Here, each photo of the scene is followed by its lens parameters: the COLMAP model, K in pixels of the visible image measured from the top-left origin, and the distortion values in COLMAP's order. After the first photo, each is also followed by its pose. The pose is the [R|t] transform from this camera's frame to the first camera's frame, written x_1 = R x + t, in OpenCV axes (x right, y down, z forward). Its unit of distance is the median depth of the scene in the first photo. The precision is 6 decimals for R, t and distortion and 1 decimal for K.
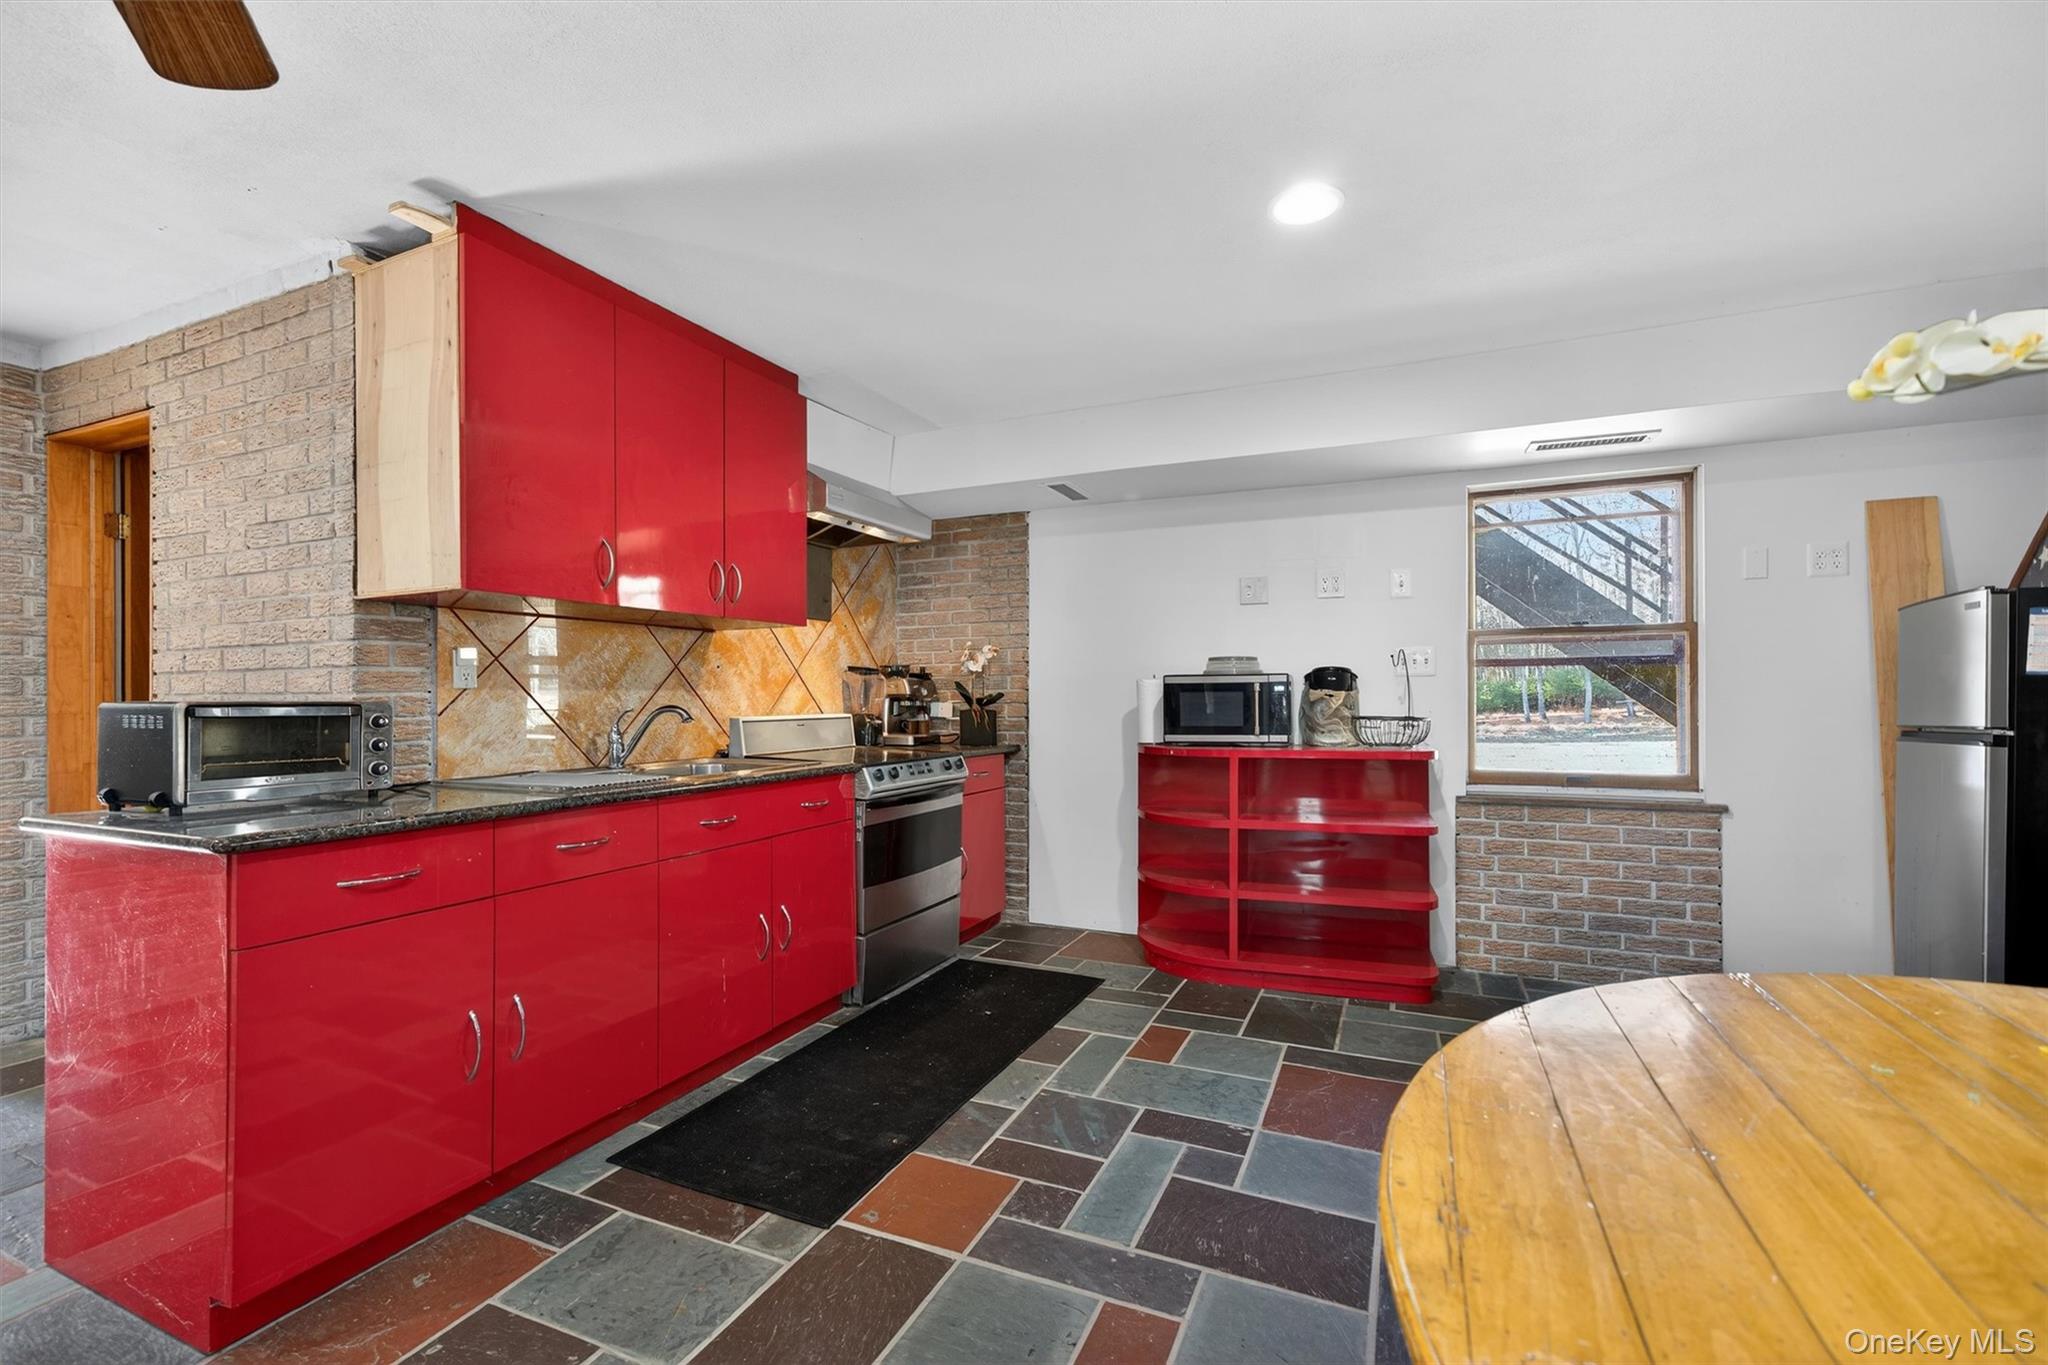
lens RADIAL K [[868.3, 0, 1022.2], [0, 868.3, 700.8], [0, 0, 1]] dist [-0.000239, 0.000113]
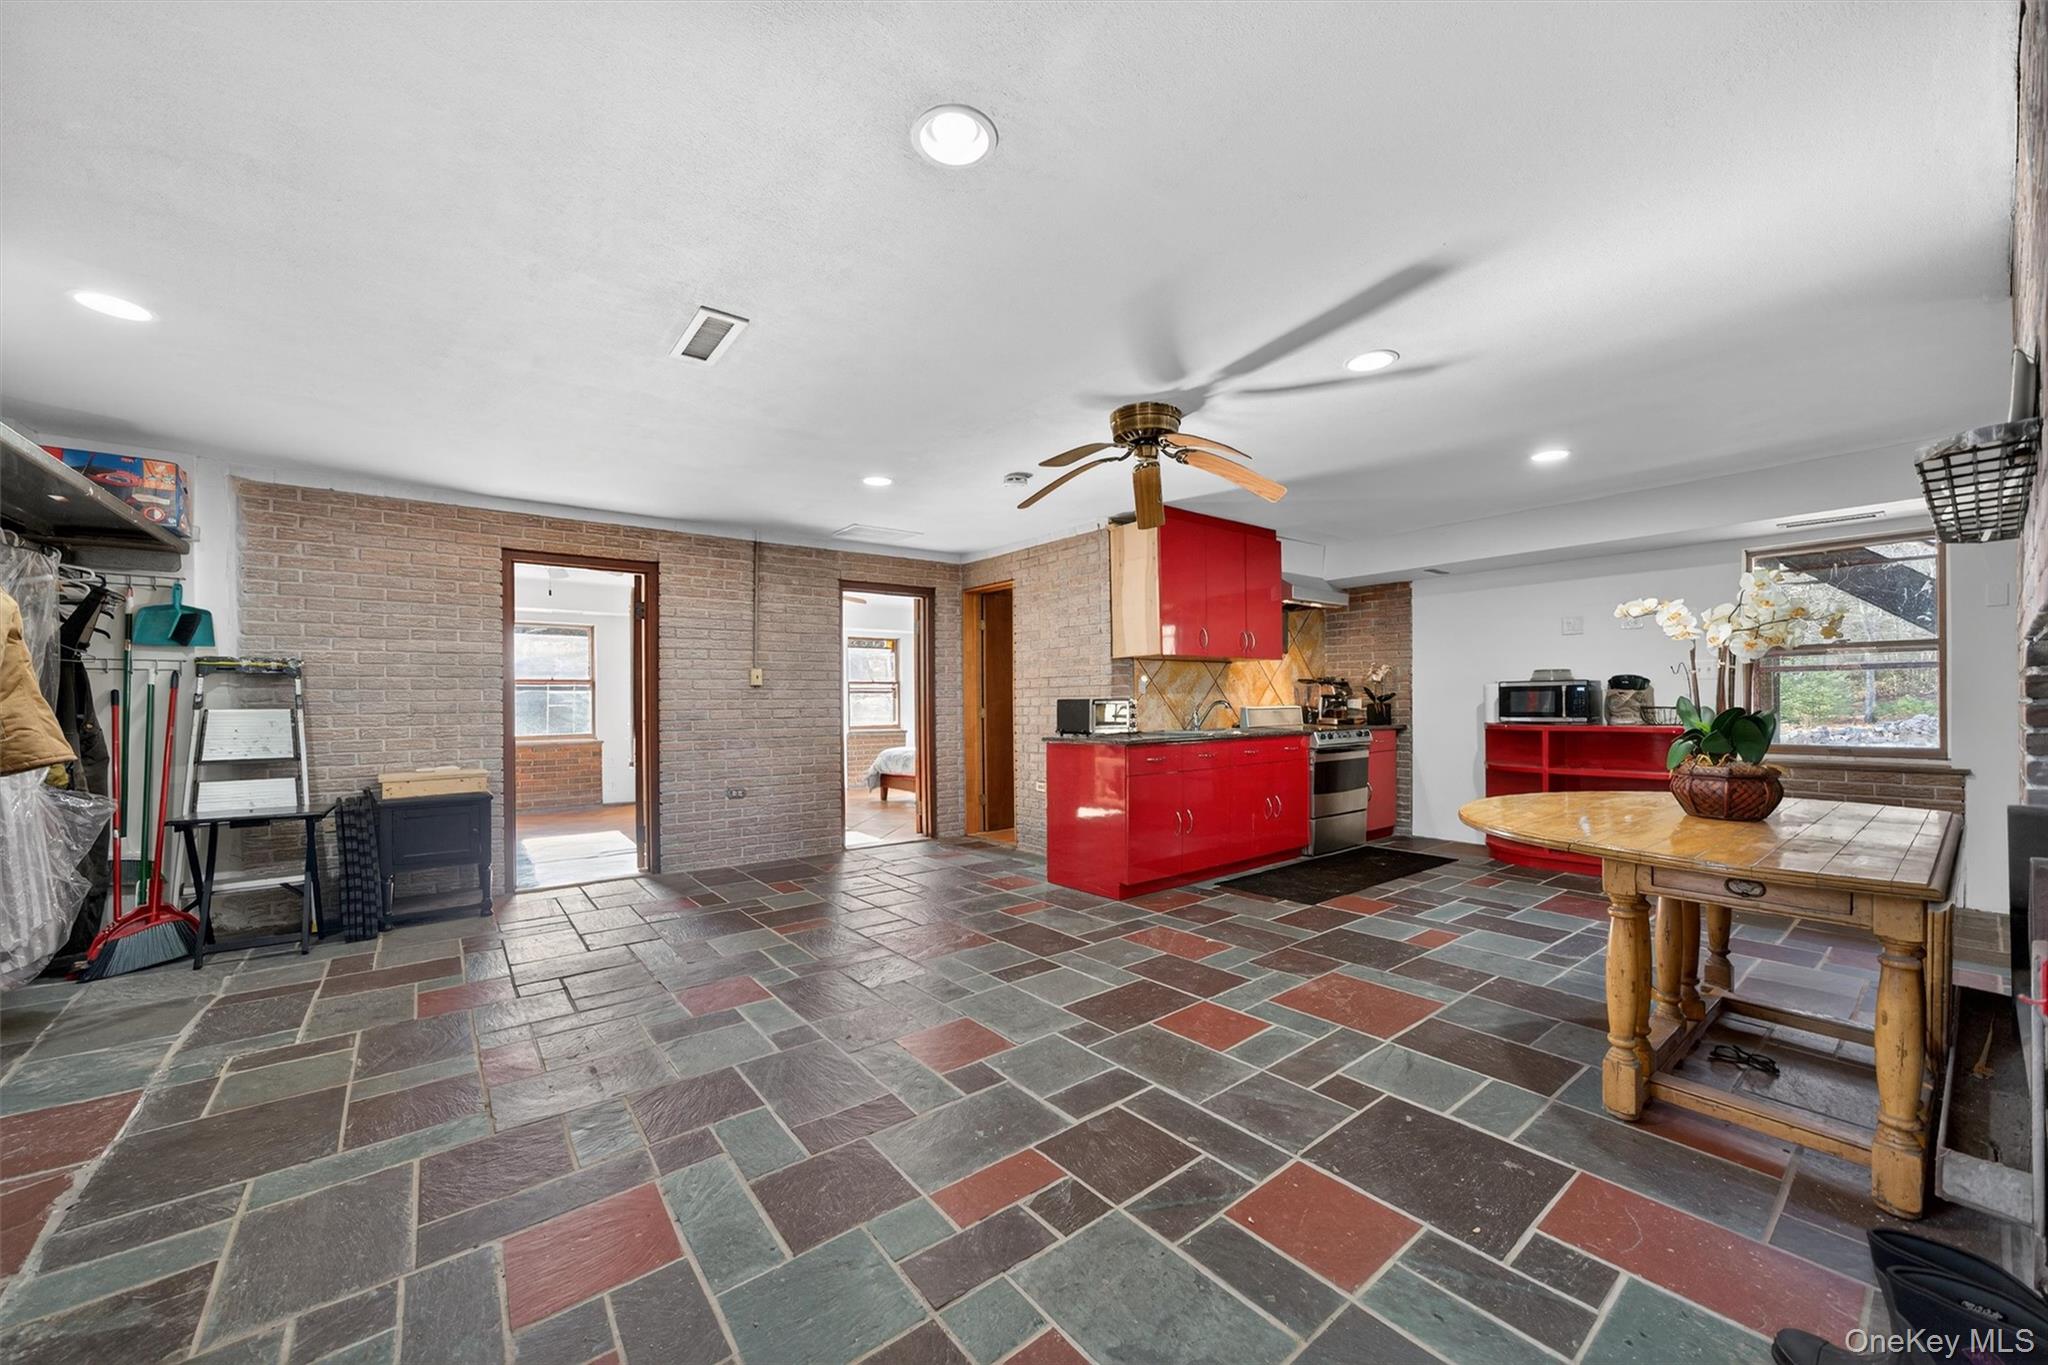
lens RADIAL K [[755.4, 0, 1055.7], [0, 755.4, 711.1], [0, 0, 1]] dist [0.001360, 0.000251]
pose [[0.897908, 0.001127, -0.440183, 0.037760], [0.003998, 0.999935, 0.010716, 0.008287], [0.440166, -0.011382, 0.897844, -0.690217]]
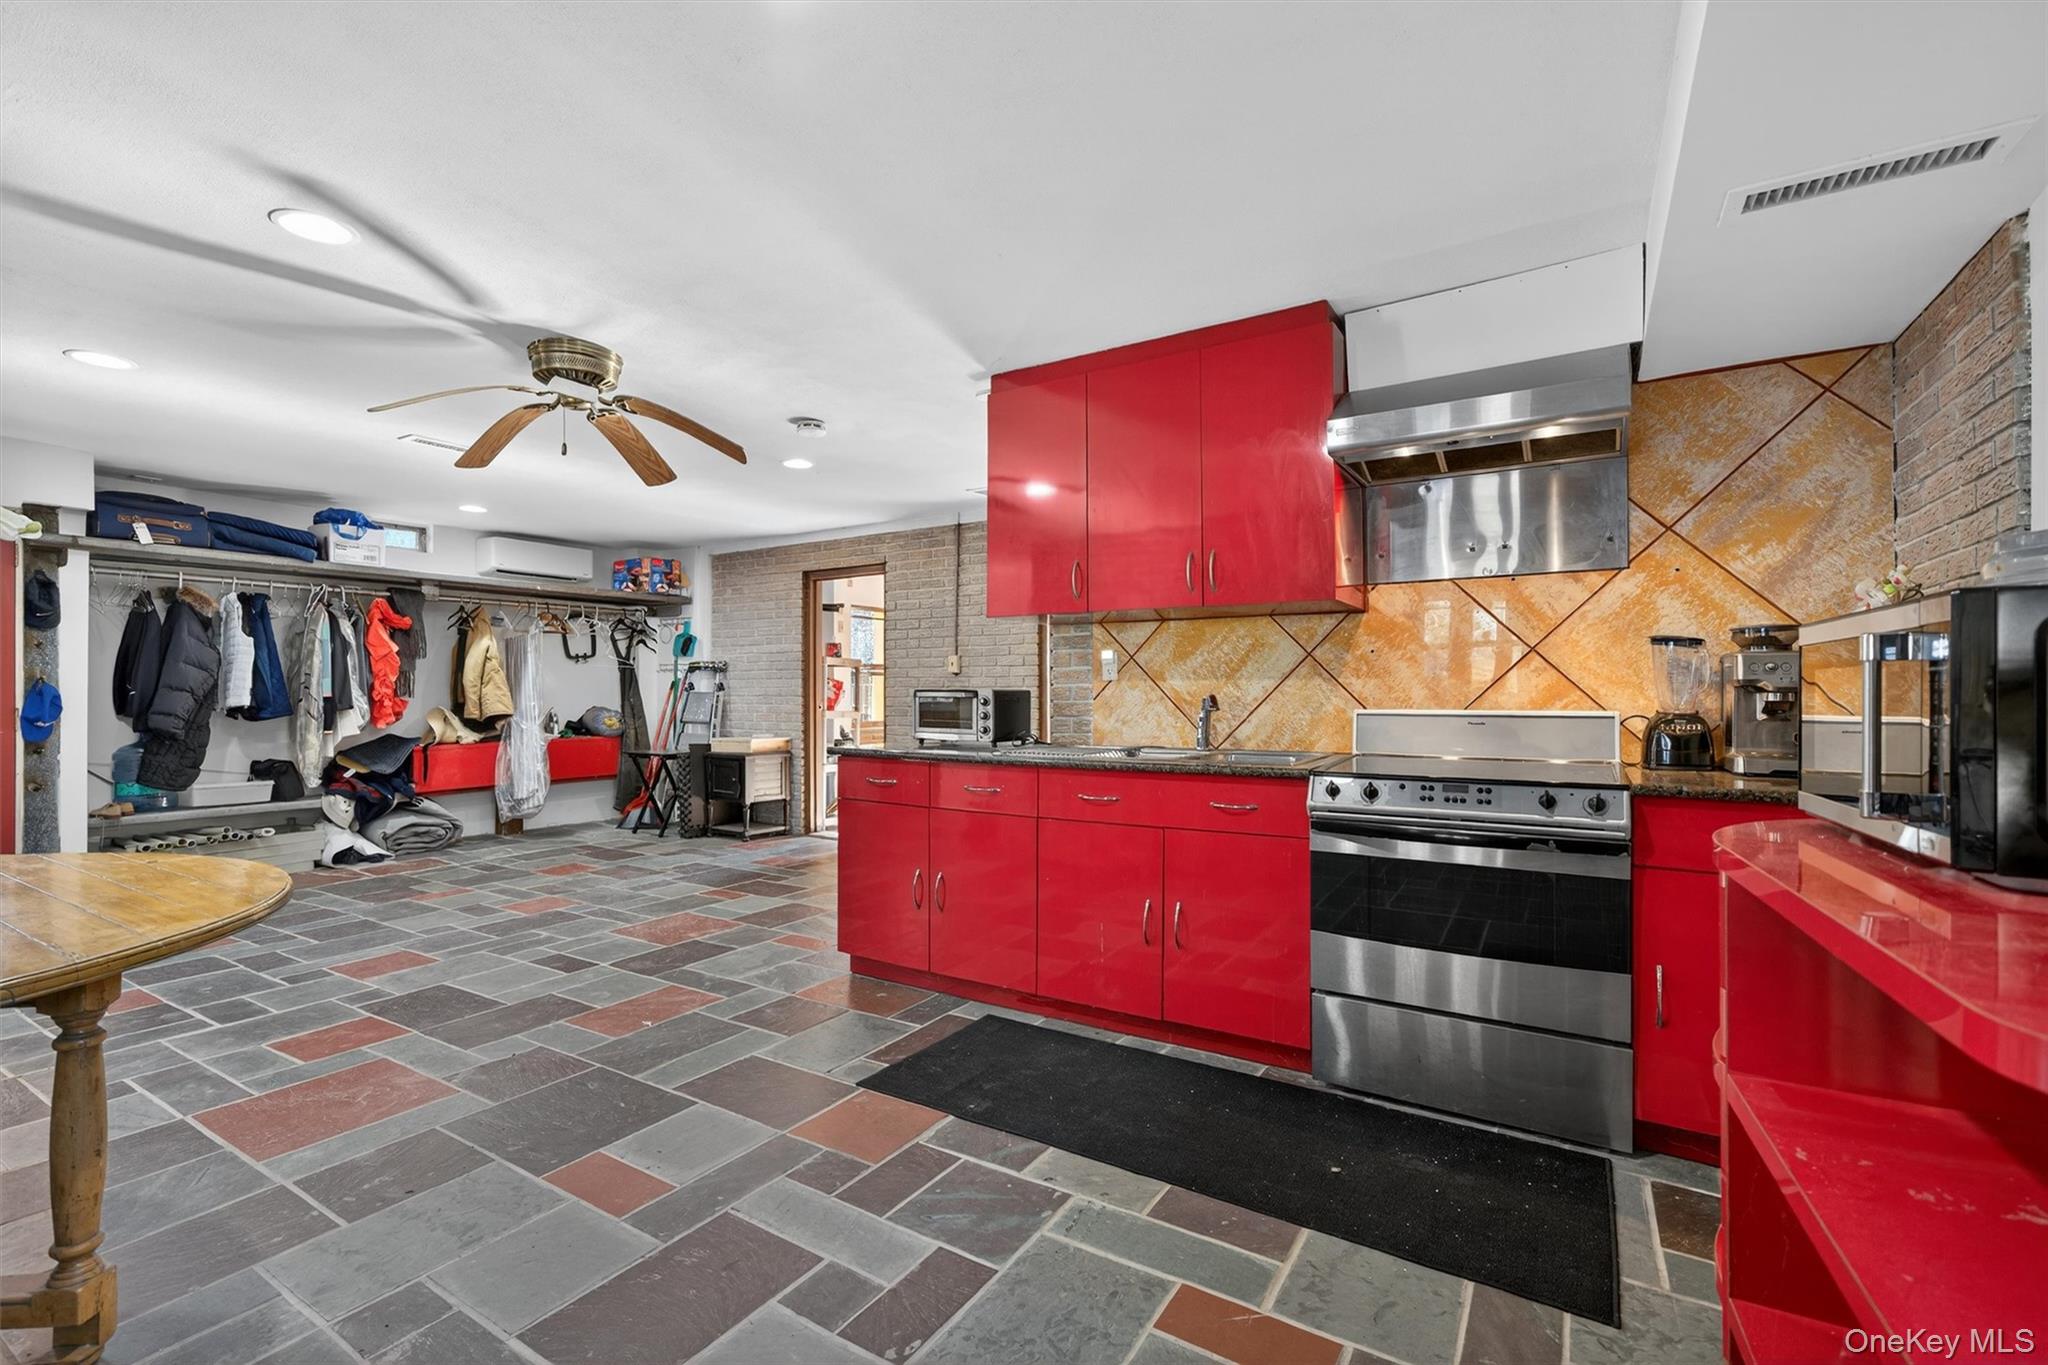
lens RADIAL K [[906.0, 0, 1020.9], [0, 906.0, 698.5], [0, 0, 1]] dist [-0.000484, 0.009769]
pose [[-0.132045, 0.014132, -0.991143, 0.592201], [-0.003542, 0.999885, 0.014728, -0.004204], [0.991237, 0.005455, -0.131980, 0.761692]]
